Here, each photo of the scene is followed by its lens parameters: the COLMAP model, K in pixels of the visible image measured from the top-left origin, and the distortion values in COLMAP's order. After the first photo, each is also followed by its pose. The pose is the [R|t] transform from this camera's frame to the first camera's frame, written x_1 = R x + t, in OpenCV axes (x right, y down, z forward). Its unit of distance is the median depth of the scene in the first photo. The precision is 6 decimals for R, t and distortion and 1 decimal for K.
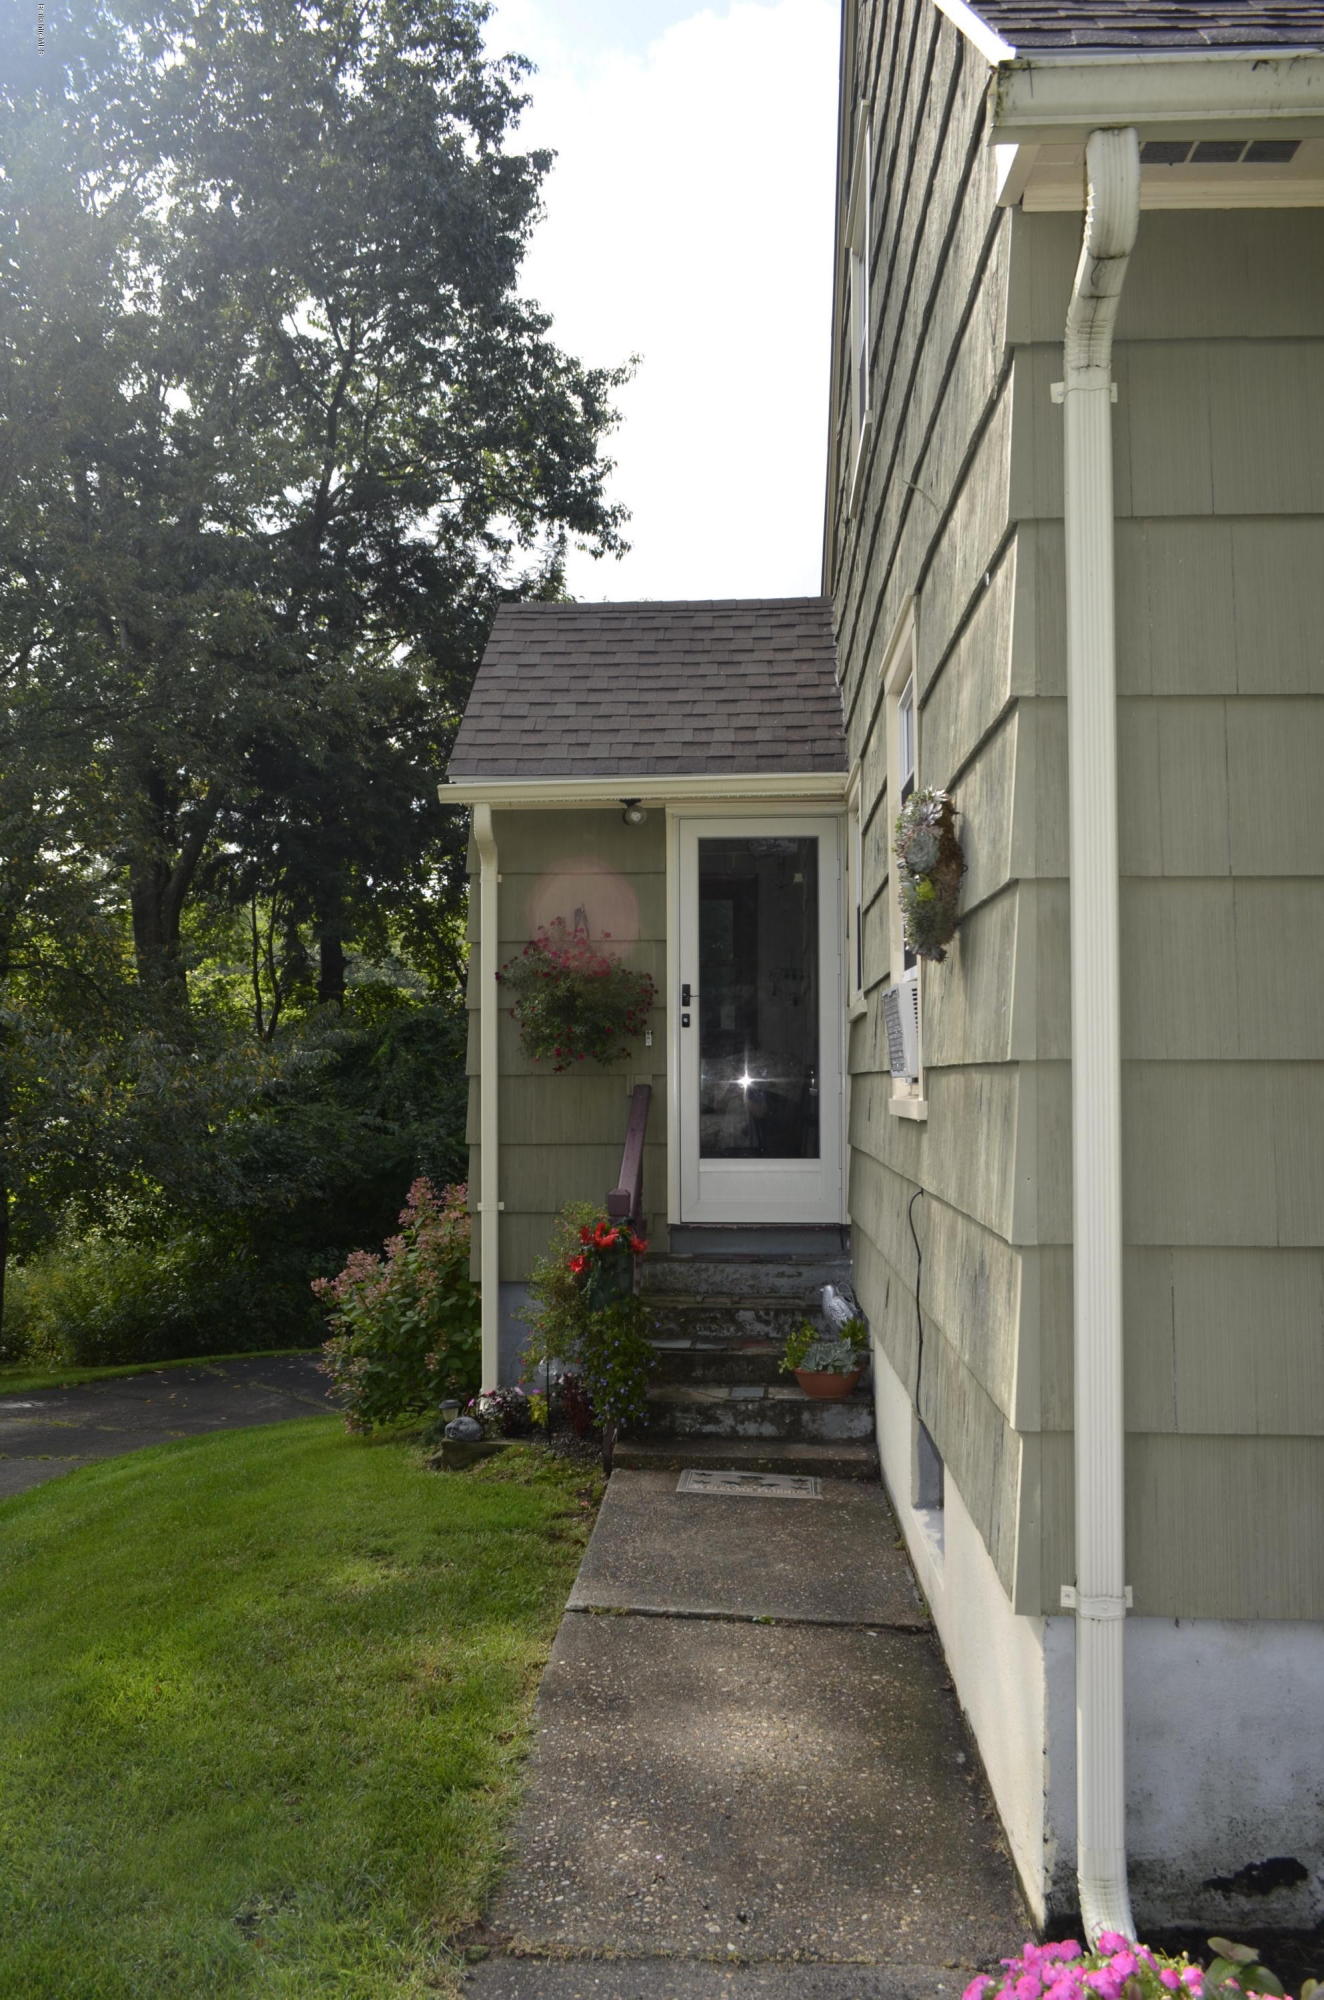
lens RADIAL K [[1515.3, 0, 698.6], [0, 1515.3, 1033.1], [0, 0, 1]] dist [0.000010, -0.000182]
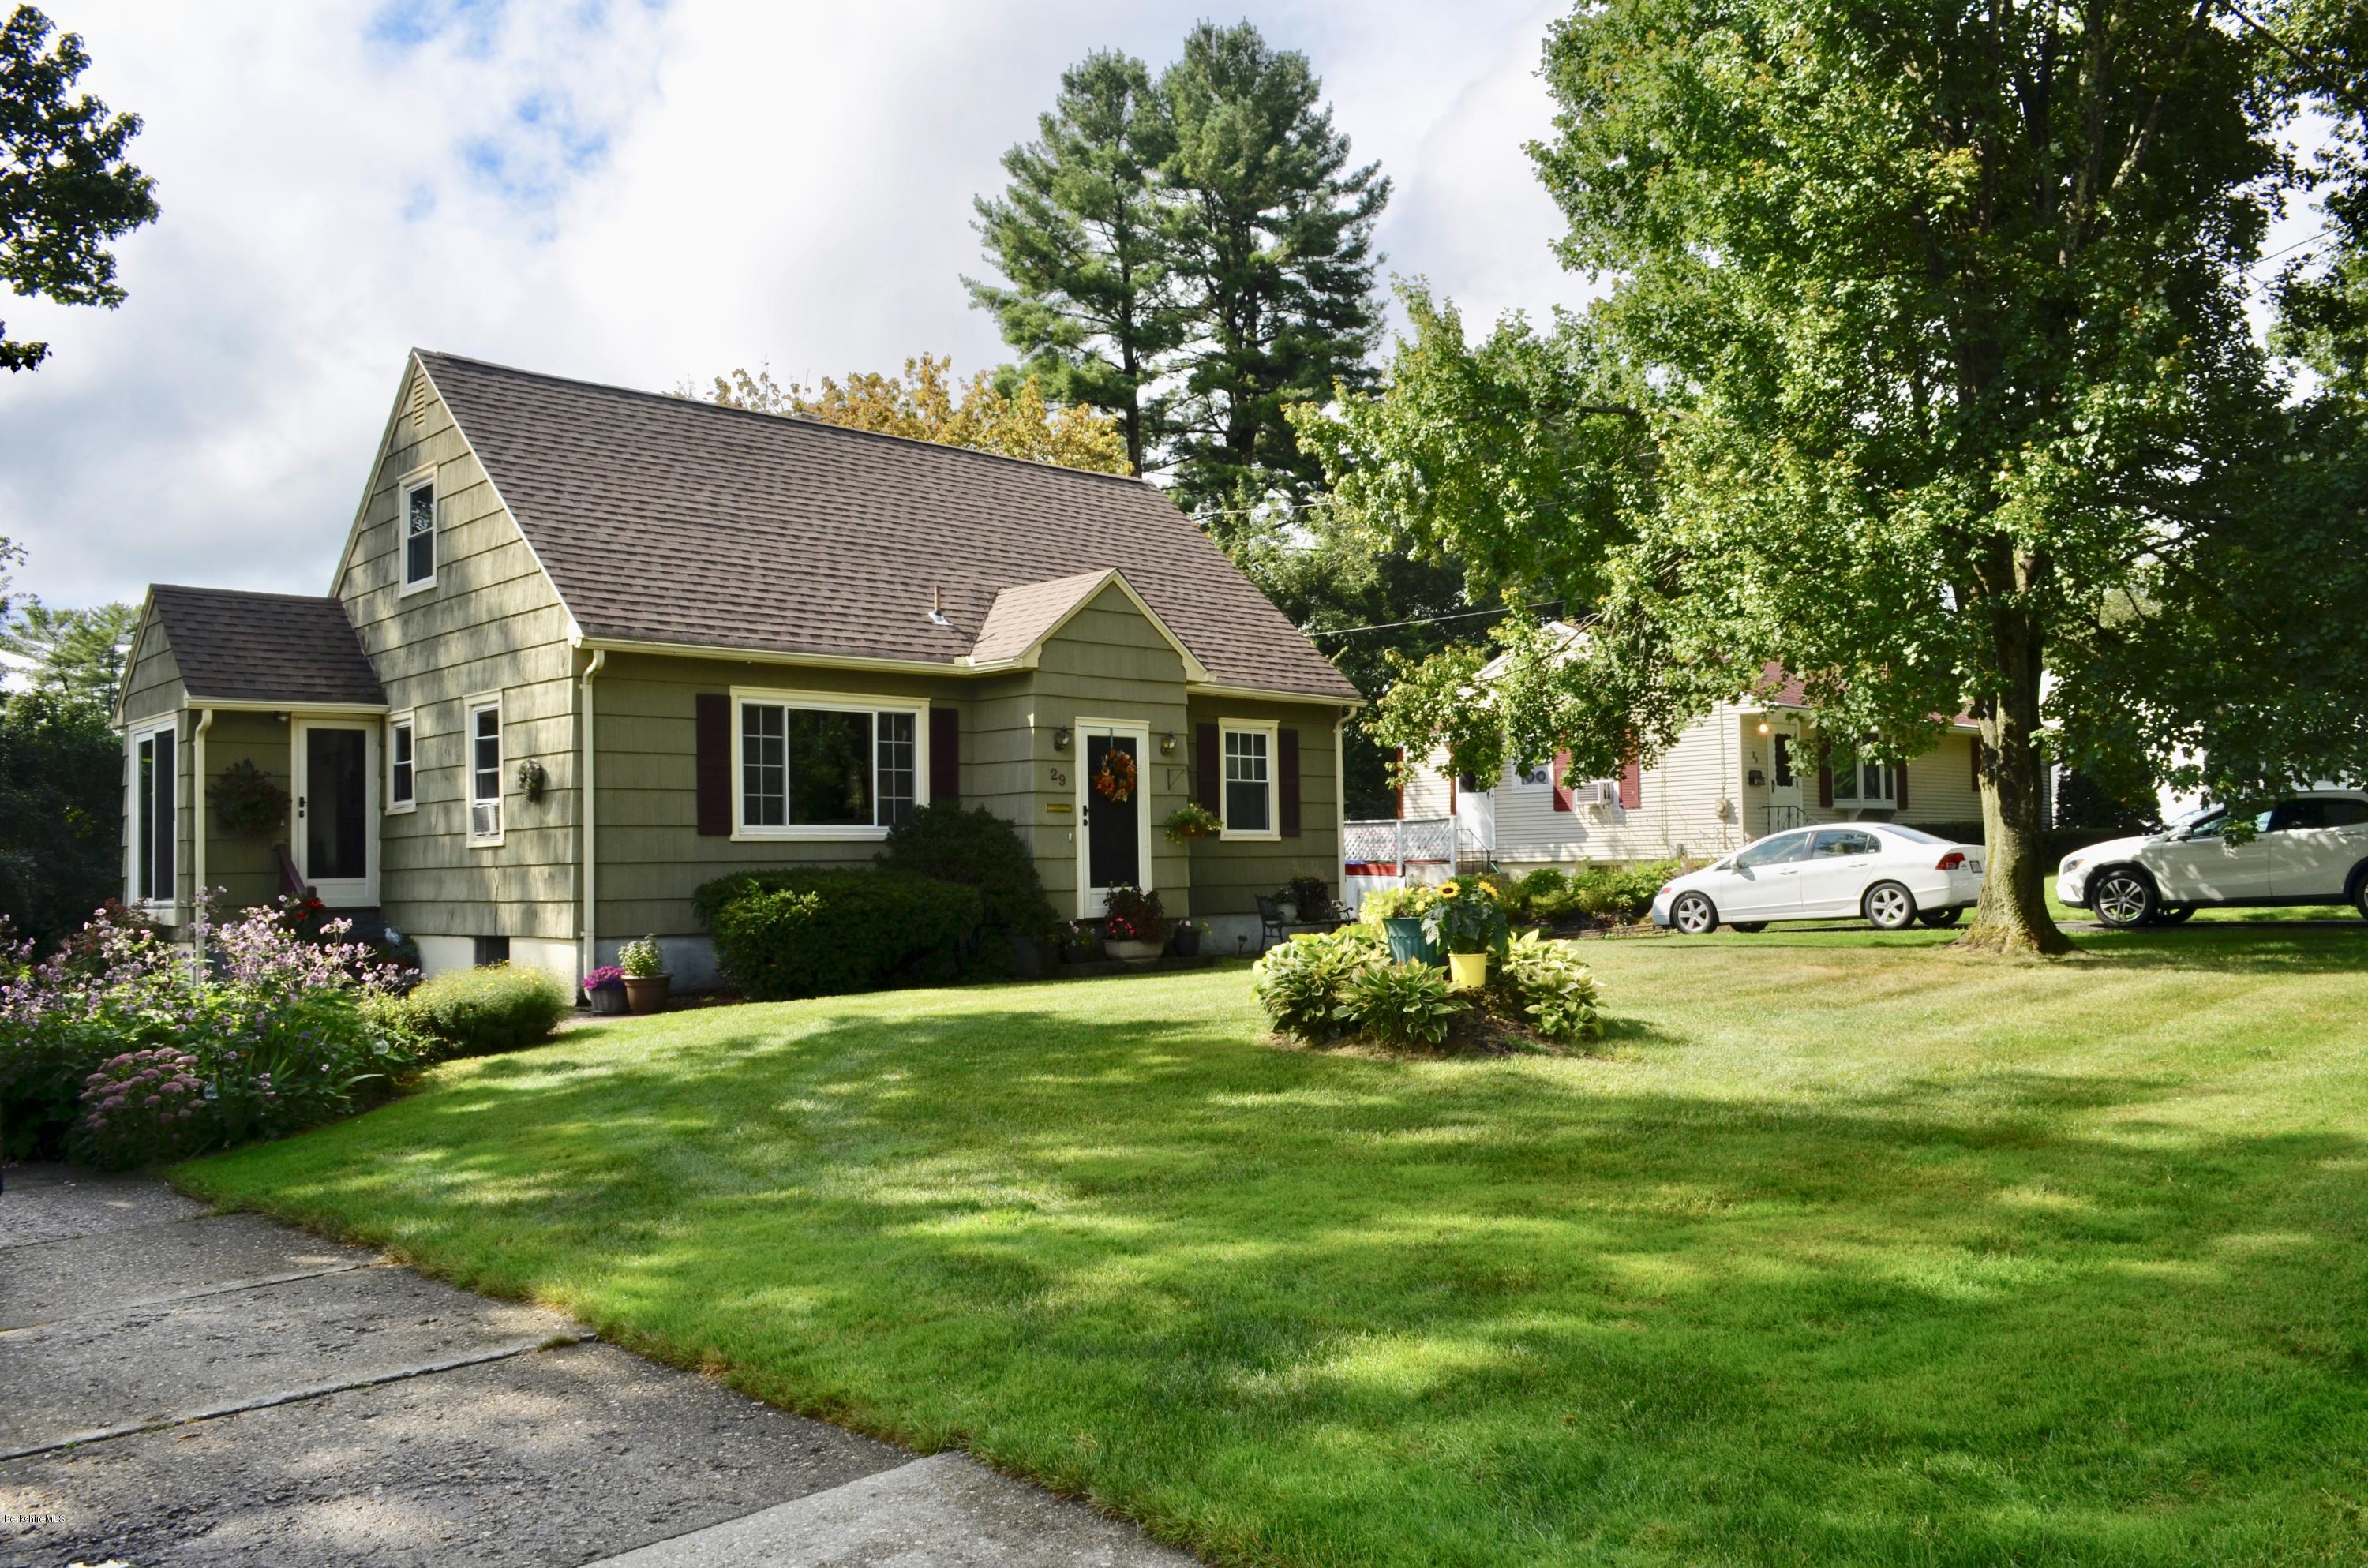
lens RADIAL K [[1835.0, 0, 1196.3], [0, 1835.0, 789.1], [0, 0, 1]] dist [-0.011961, 0.006510]
pose [[0.695835, 0.018875, 0.717953, -0.980808], [-0.005418, 0.999764, -0.021033, 0.004192], [-0.718181, 0.010745, 0.695773, -1.694642]]
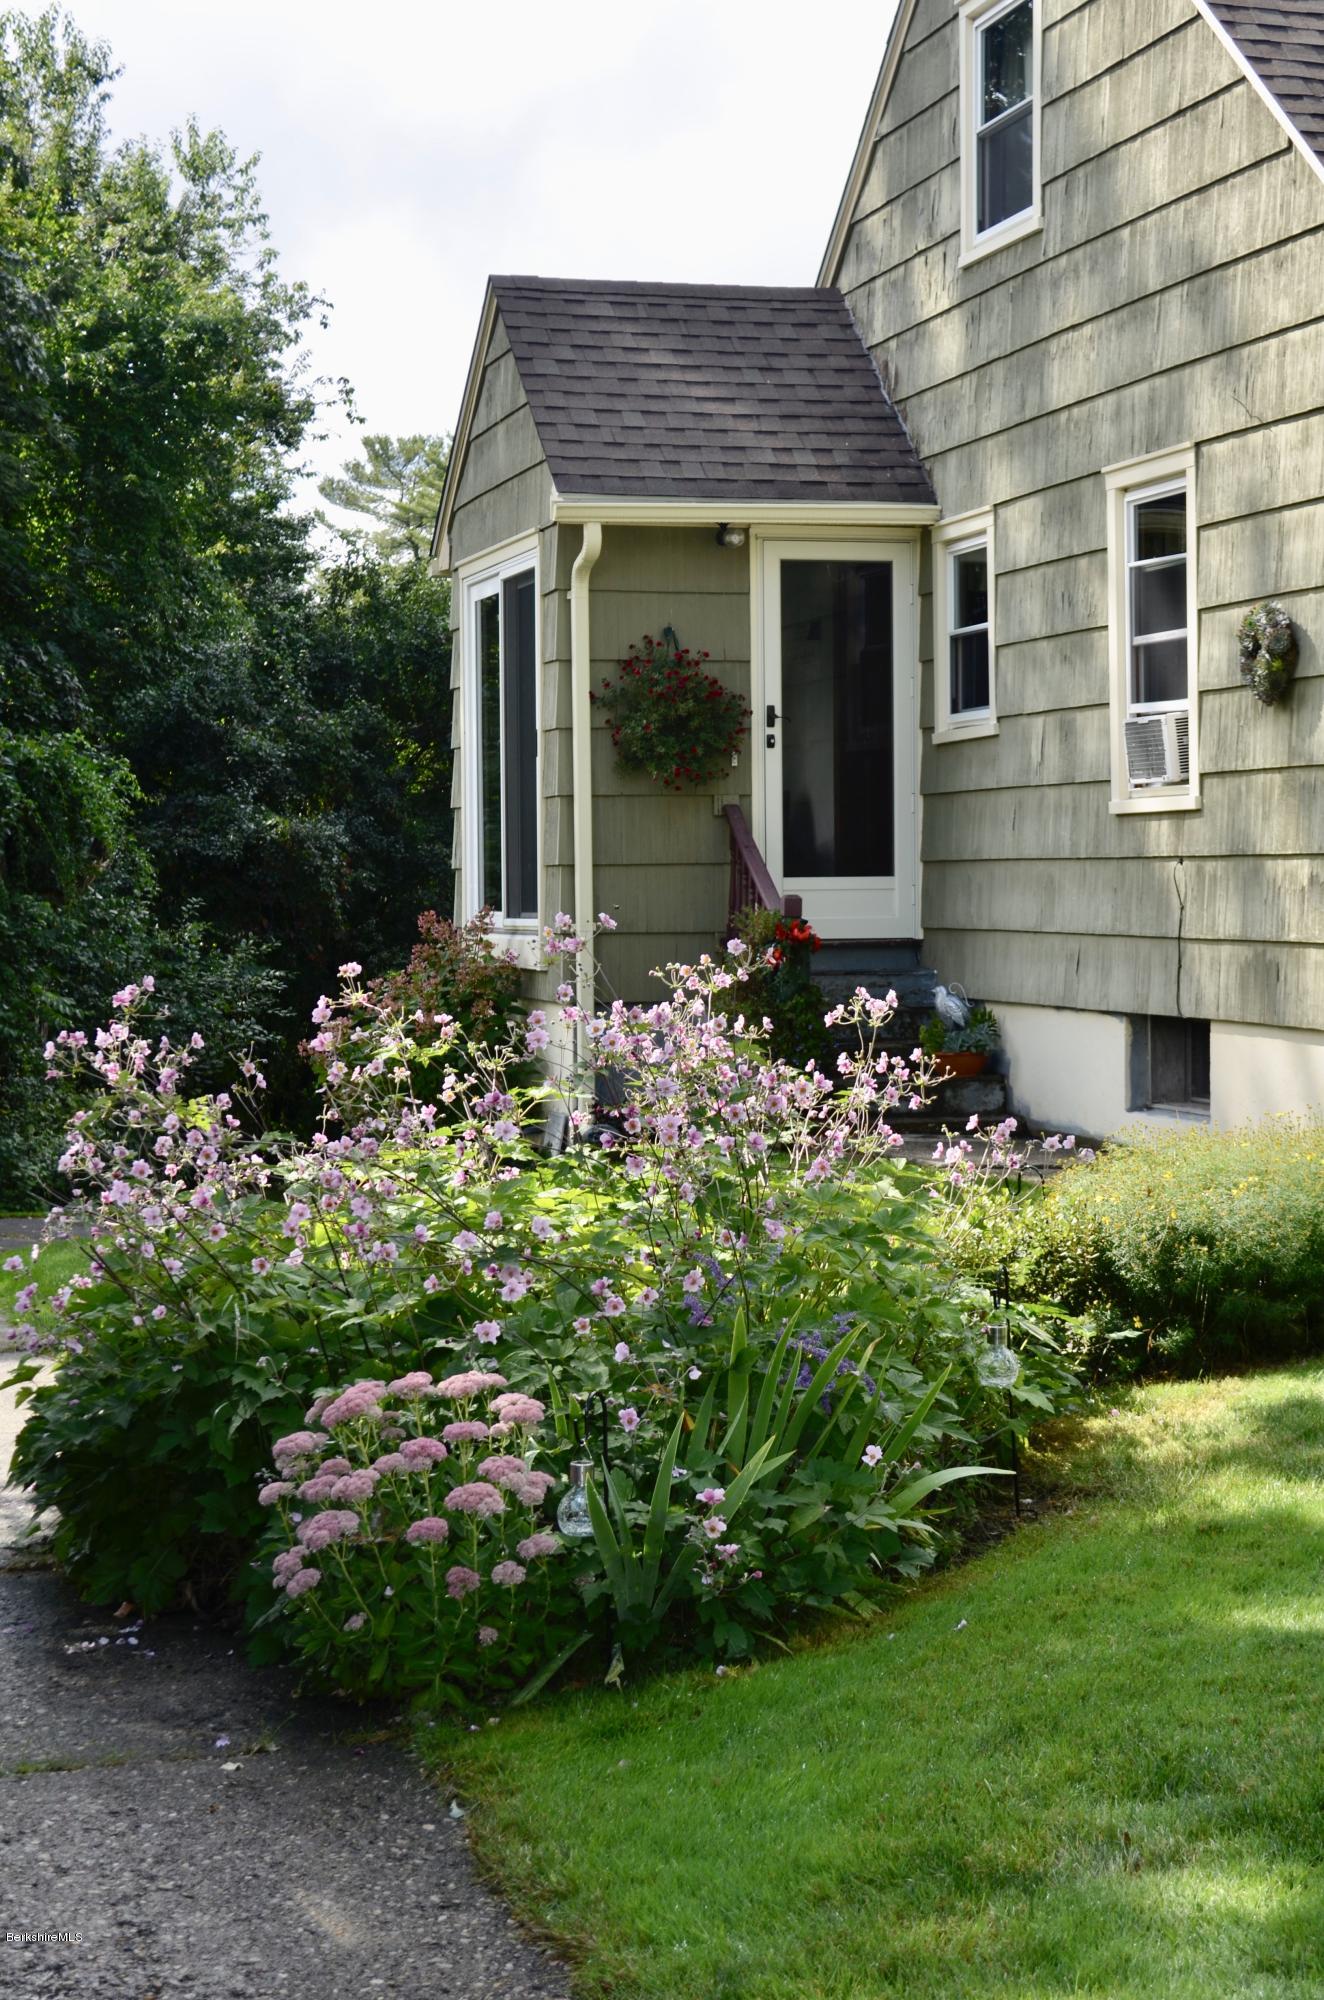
lens RADIAL K [[3218.1, 0, 662.0], [0, 3218.1, 1000.0], [0, 0, 1]] dist [-0.029016, 0.020405]
pose [[0.949424, -0.017781, 0.313492, -0.753178], [-0.004642, 0.997491, 0.070637, 0.012659], [-0.313961, -0.068520, 0.946960, -1.023493]]
